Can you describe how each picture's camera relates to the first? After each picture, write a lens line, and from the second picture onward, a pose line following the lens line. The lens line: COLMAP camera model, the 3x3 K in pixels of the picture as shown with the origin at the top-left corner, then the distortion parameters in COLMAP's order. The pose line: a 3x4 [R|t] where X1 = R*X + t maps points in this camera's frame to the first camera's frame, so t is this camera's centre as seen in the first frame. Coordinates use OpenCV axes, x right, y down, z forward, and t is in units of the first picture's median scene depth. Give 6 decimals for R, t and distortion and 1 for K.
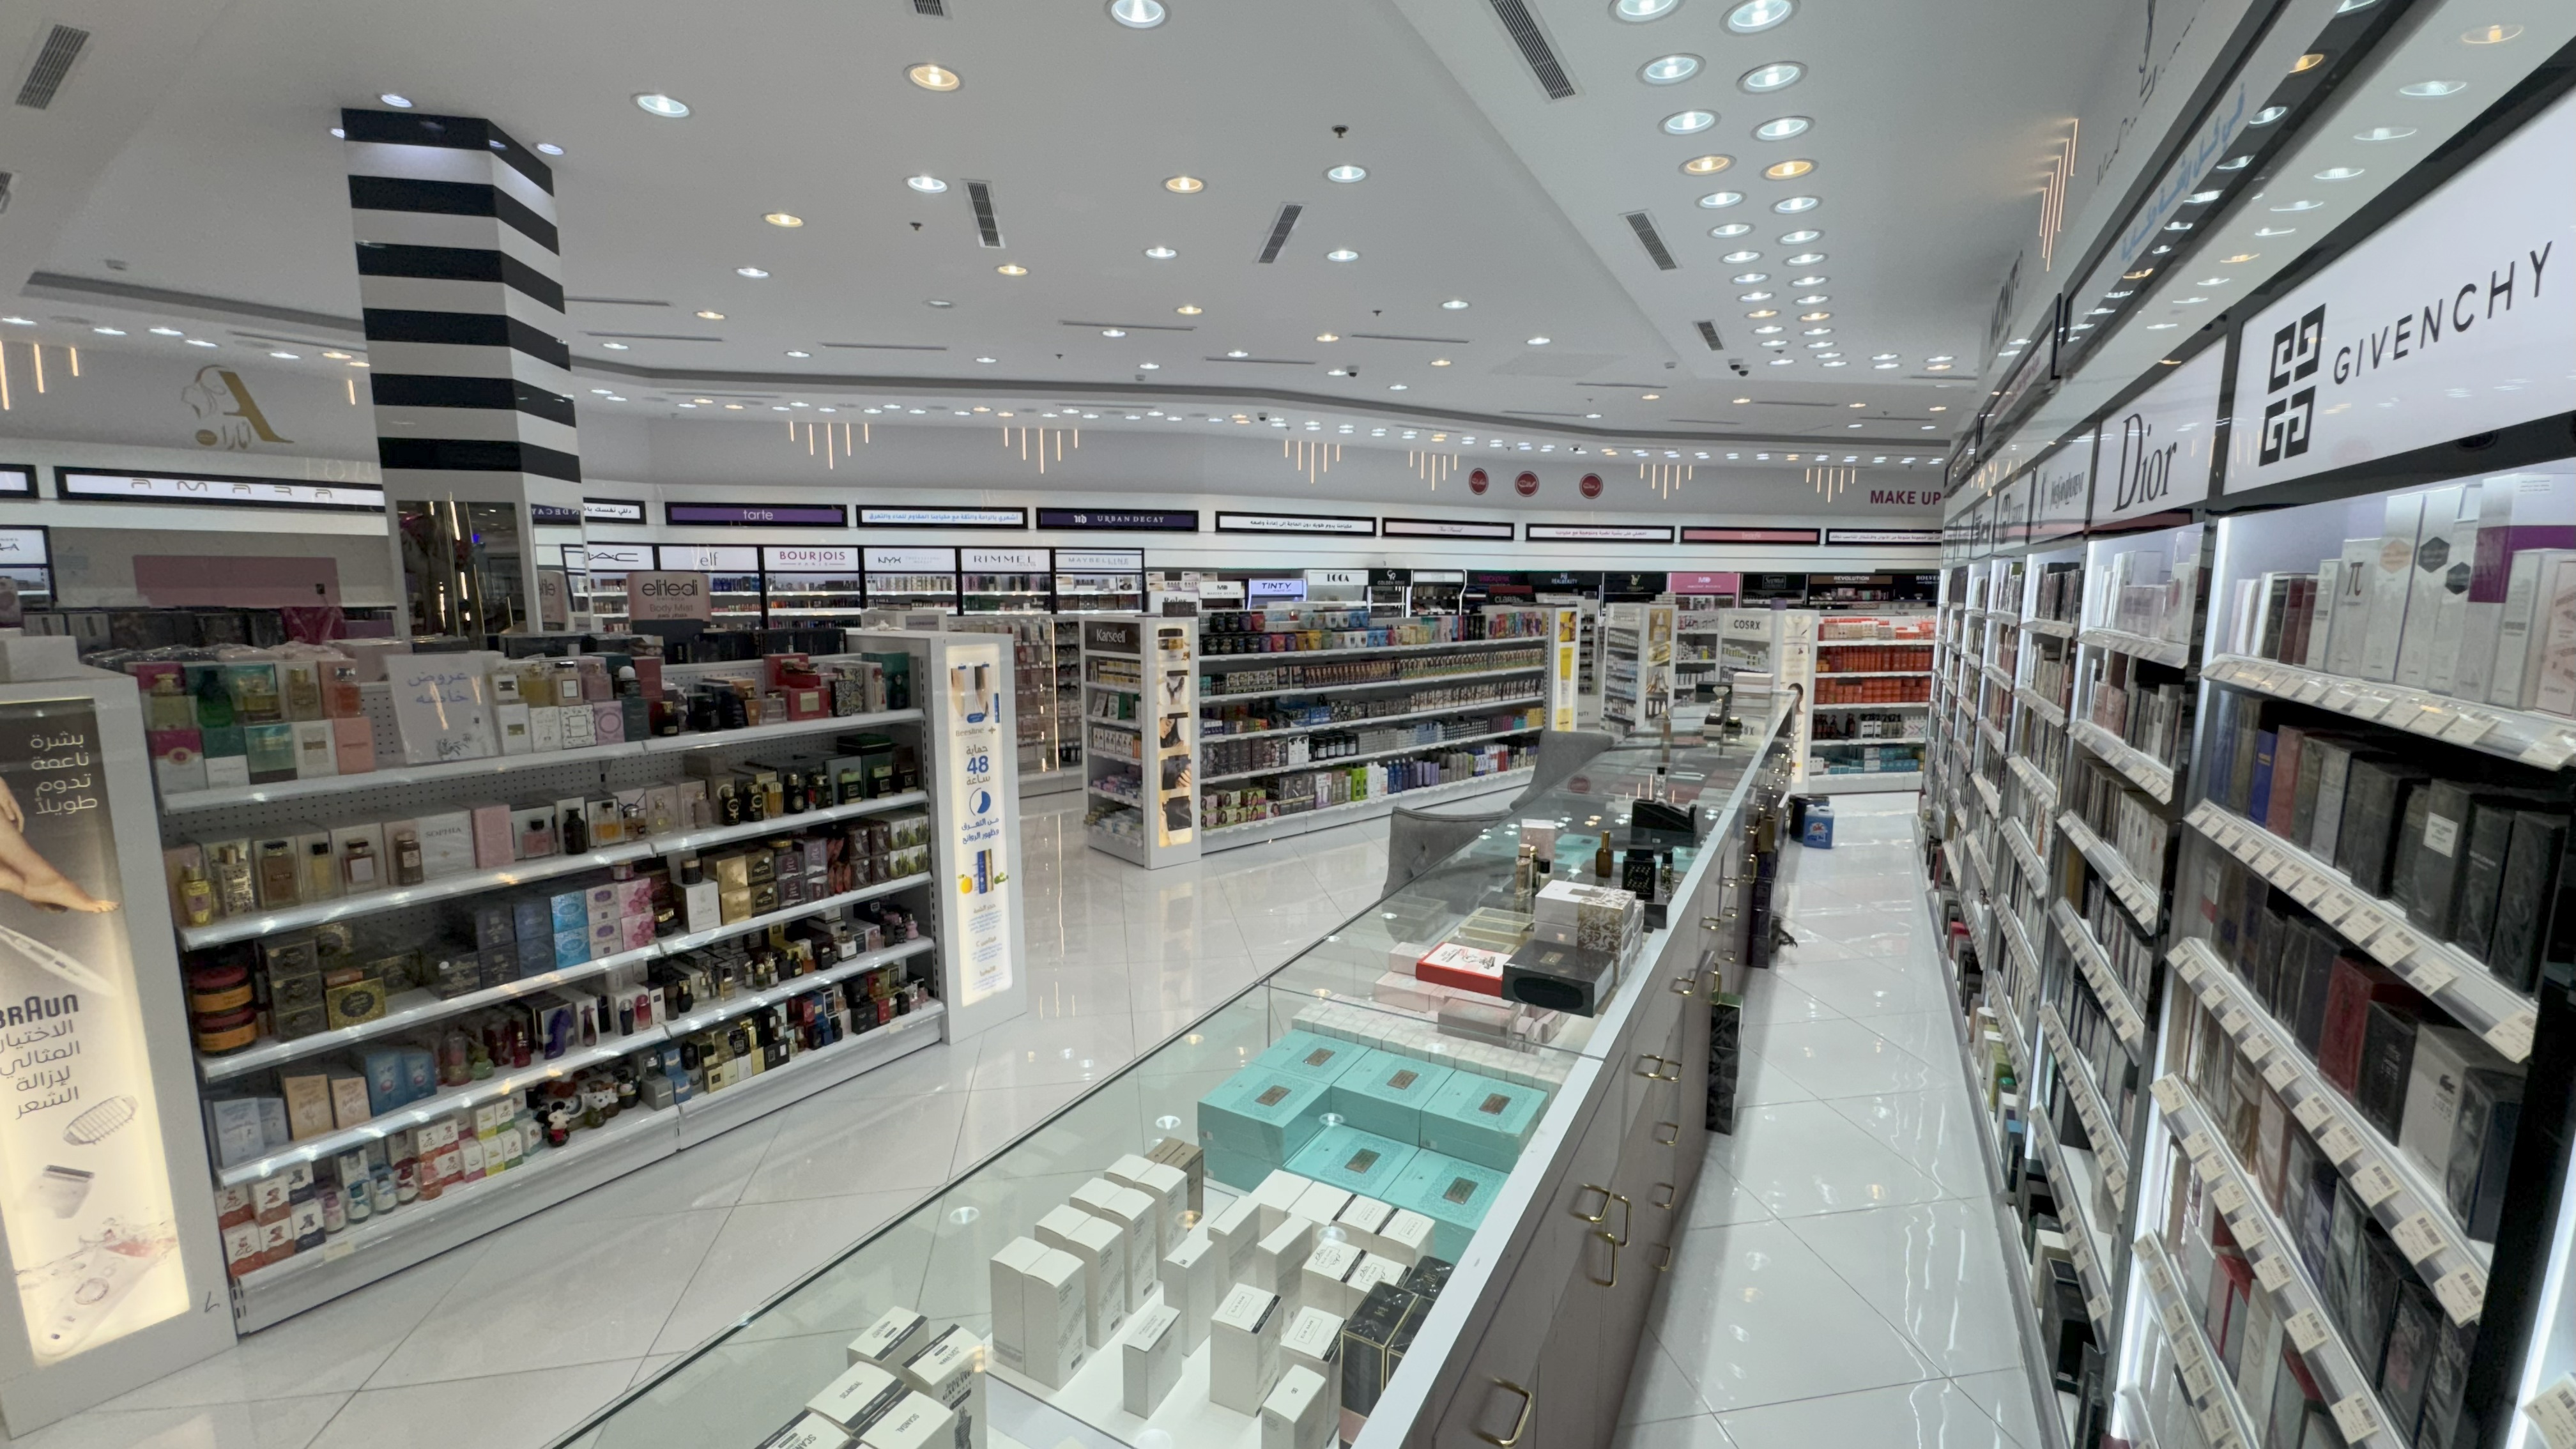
lens RADIAL K [[986.7, 0, 1288.0], [0, 986.7, 724.5], [0, 0, 1]] dist [-0.000158, -0.006007]
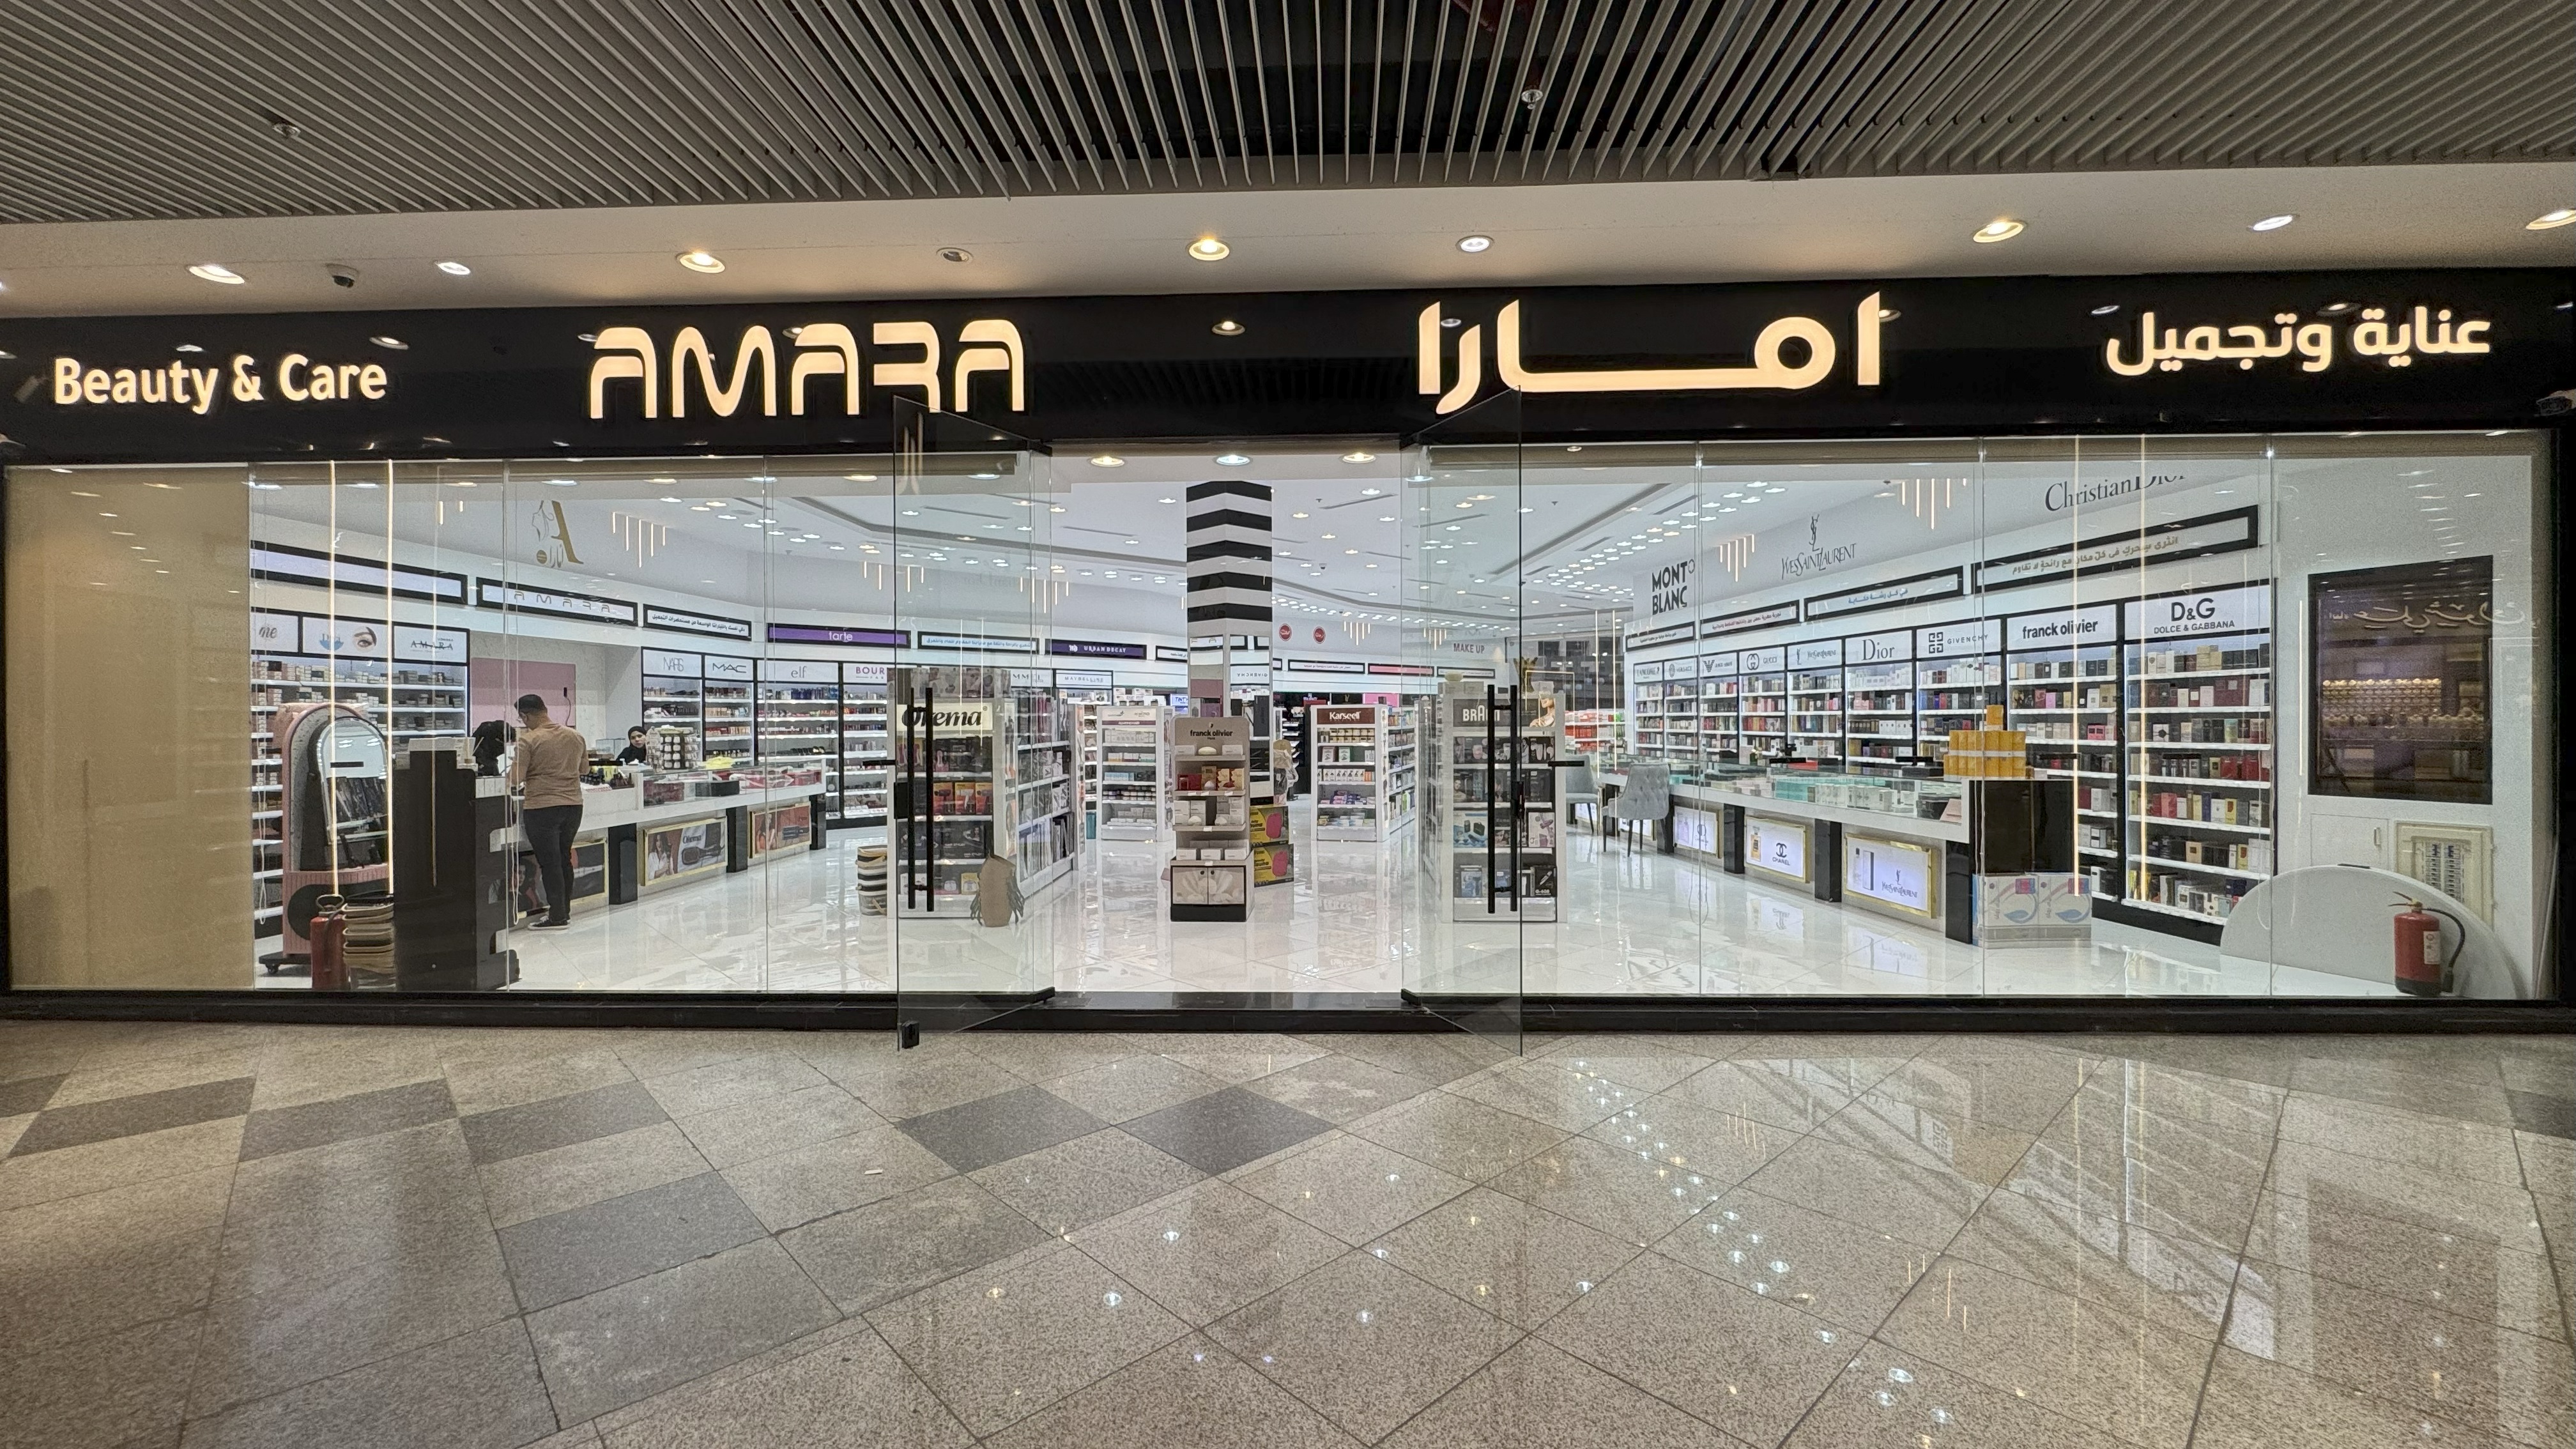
lens RADIAL K [[1027.8, 0, 1288.0], [0, 1027.8, 724.5], [0, 0, 1]] dist [-0.000107, -0.000018]
pose [[0.846135, -0.007057, 0.532922, -0.736602], [0.077147, 0.991003, -0.109365, 0.072078], [-0.527355, 0.133651, 0.839067, -0.321913]]
